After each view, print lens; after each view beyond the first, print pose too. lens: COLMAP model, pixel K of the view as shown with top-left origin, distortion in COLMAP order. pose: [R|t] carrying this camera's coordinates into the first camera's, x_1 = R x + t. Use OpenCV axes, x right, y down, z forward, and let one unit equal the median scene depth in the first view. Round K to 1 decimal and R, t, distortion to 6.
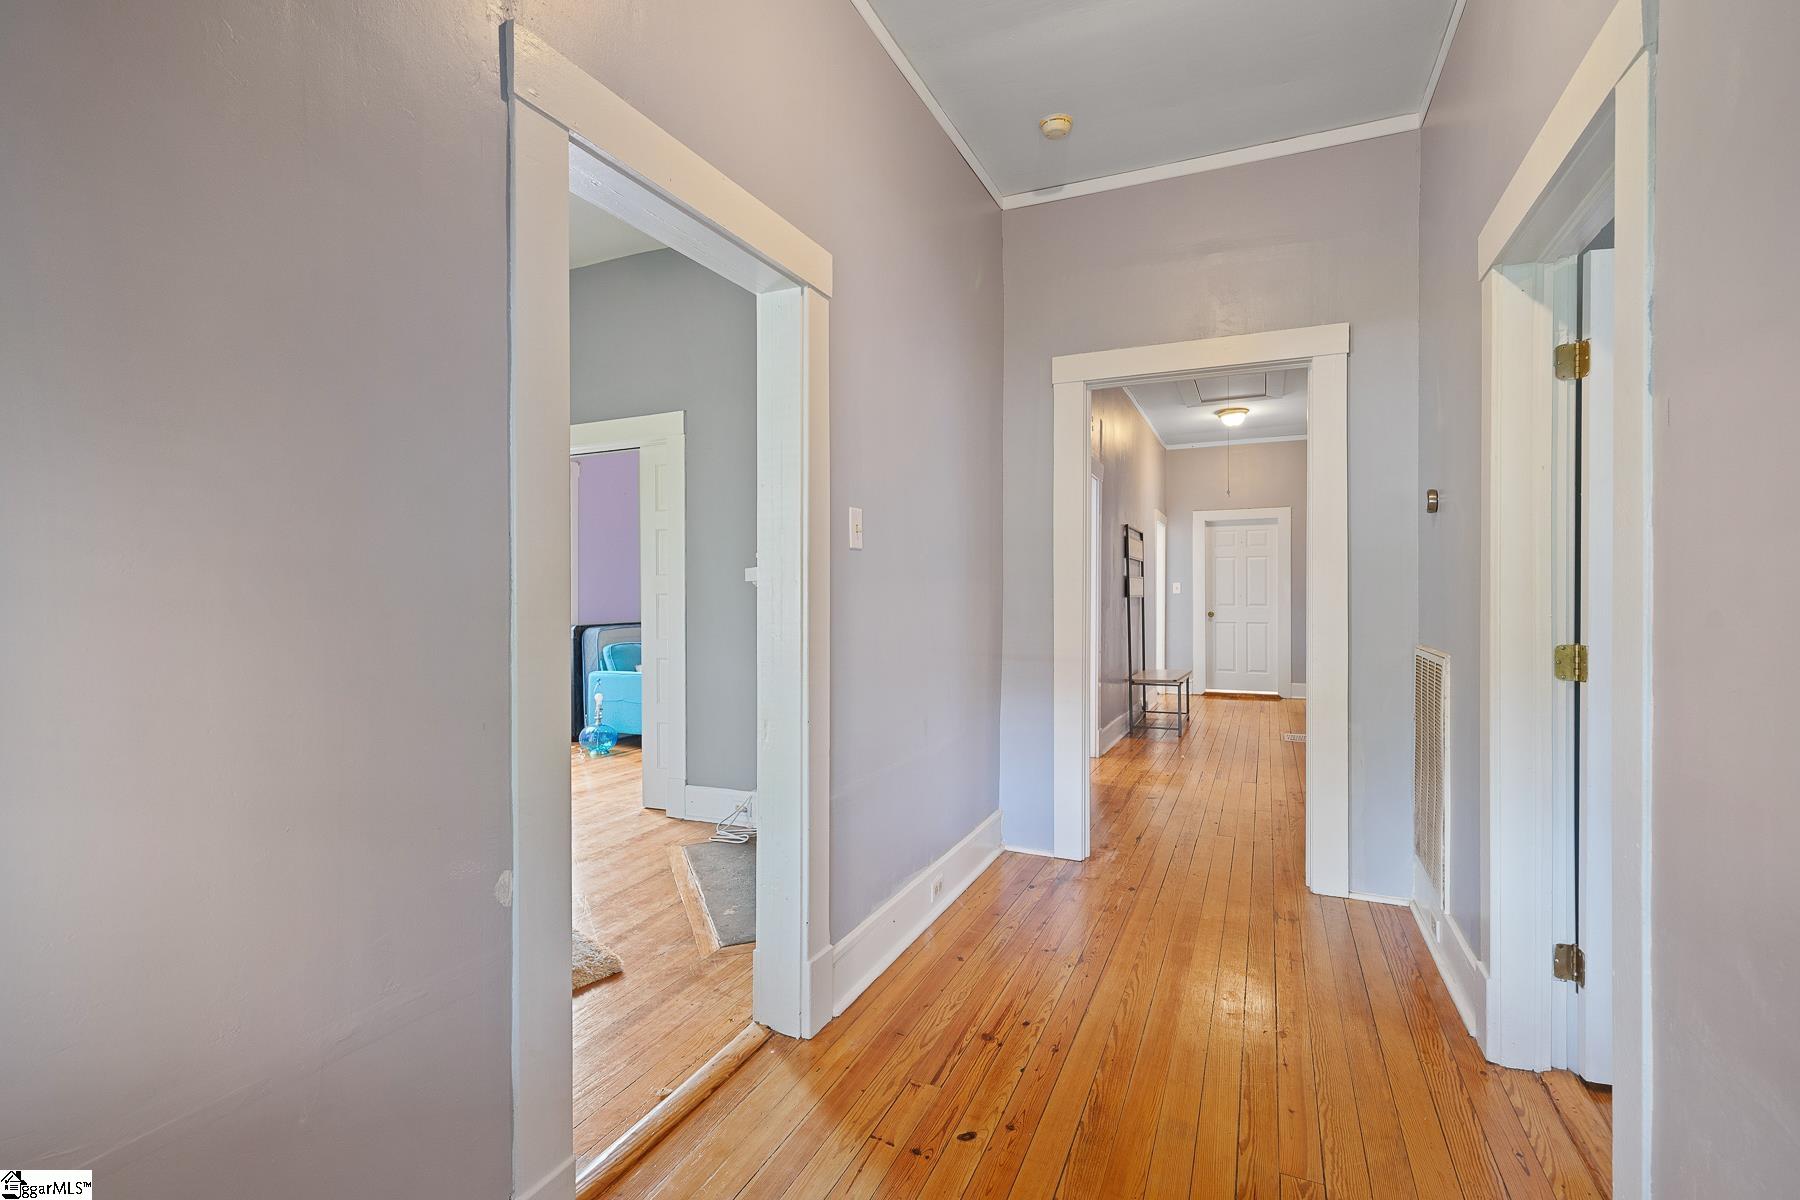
lens RADIAL K [[823.7, 0, 900.0], [0, 823.7, 600.0], [0, 0, 1]] dist [-0.000021, -0.000005]
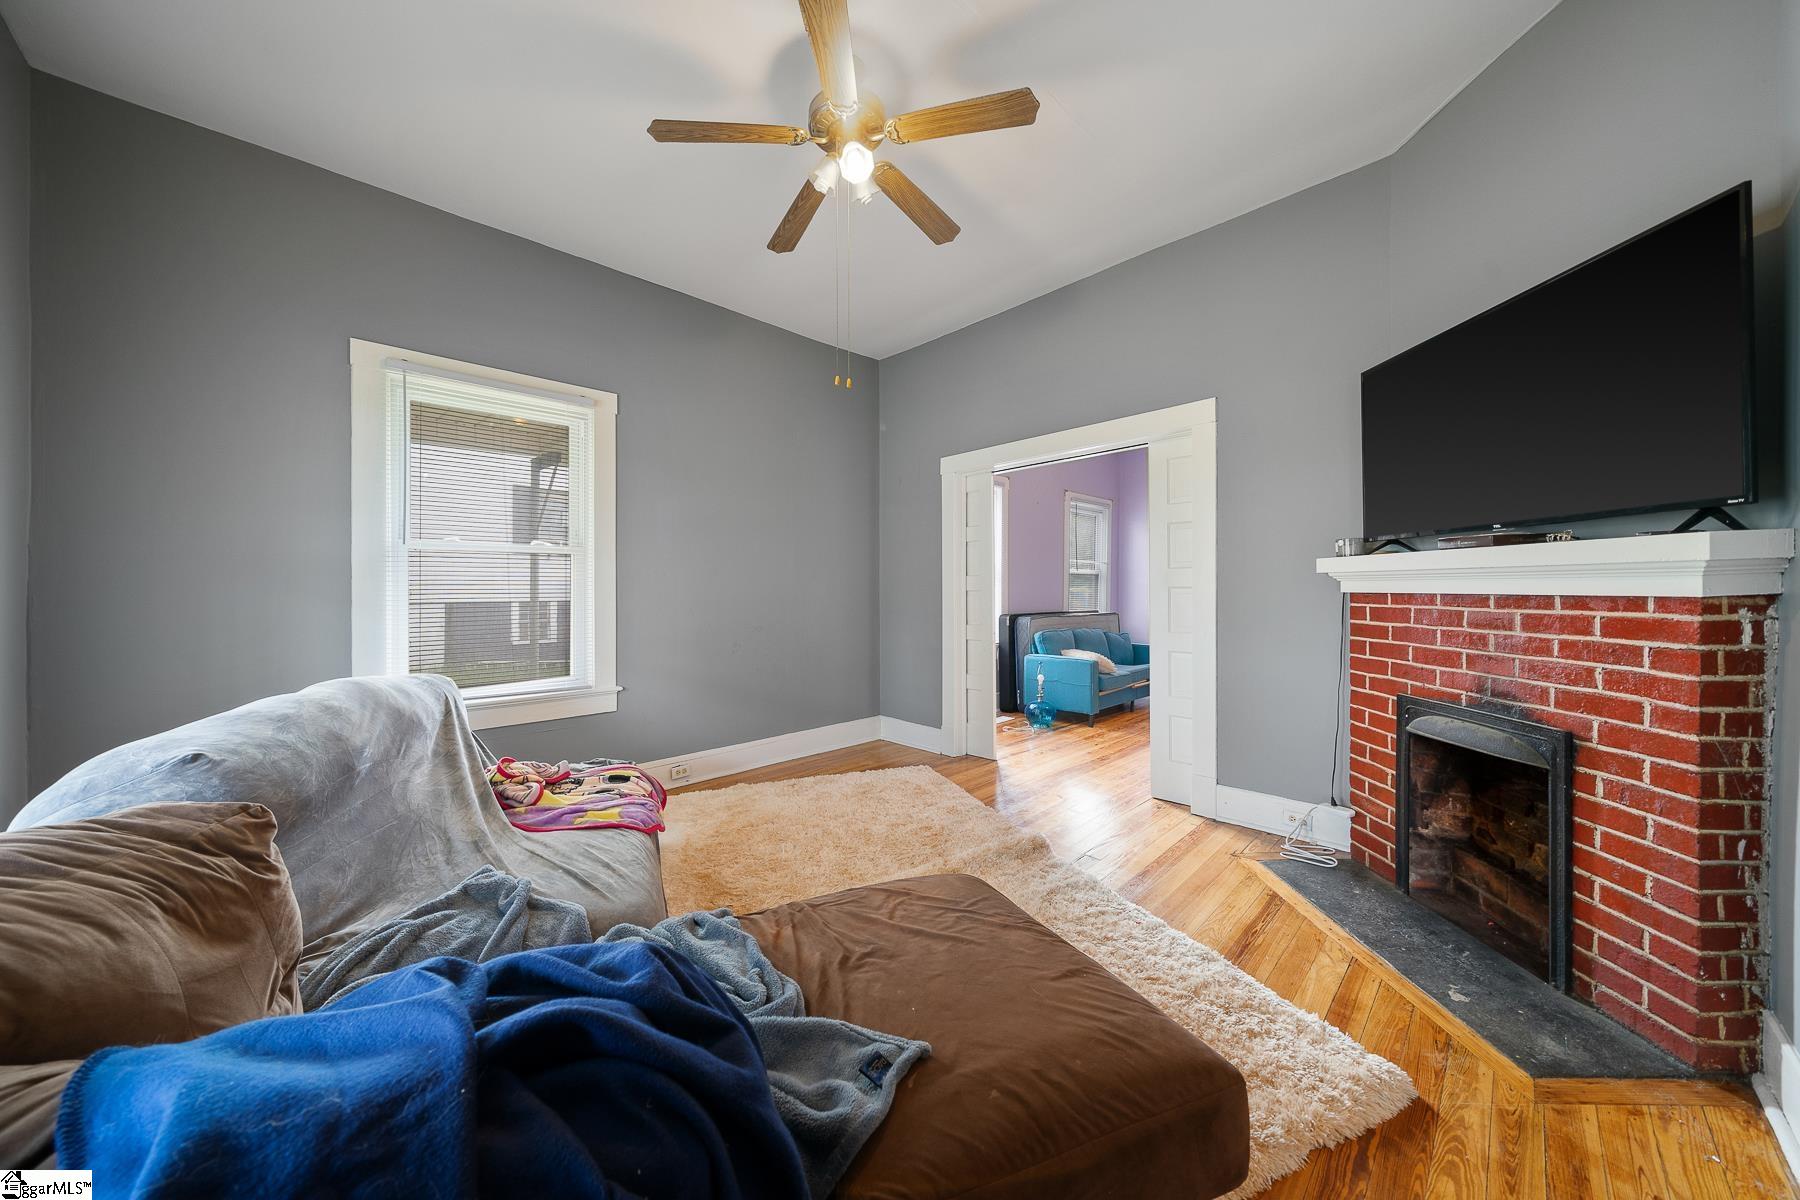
lens RADIAL K [[618.3, 0, 902.0], [0, 618.3, 590.8], [0, 0, 1]] dist [-0.000005, -0.000025]
pose [[0.933563, 0.000625, -0.358412, -0.270536], [-0.001192, 0.999998, -0.001360, -0.001065], [0.358411, 0.001697, 0.933562, 0.148617]]
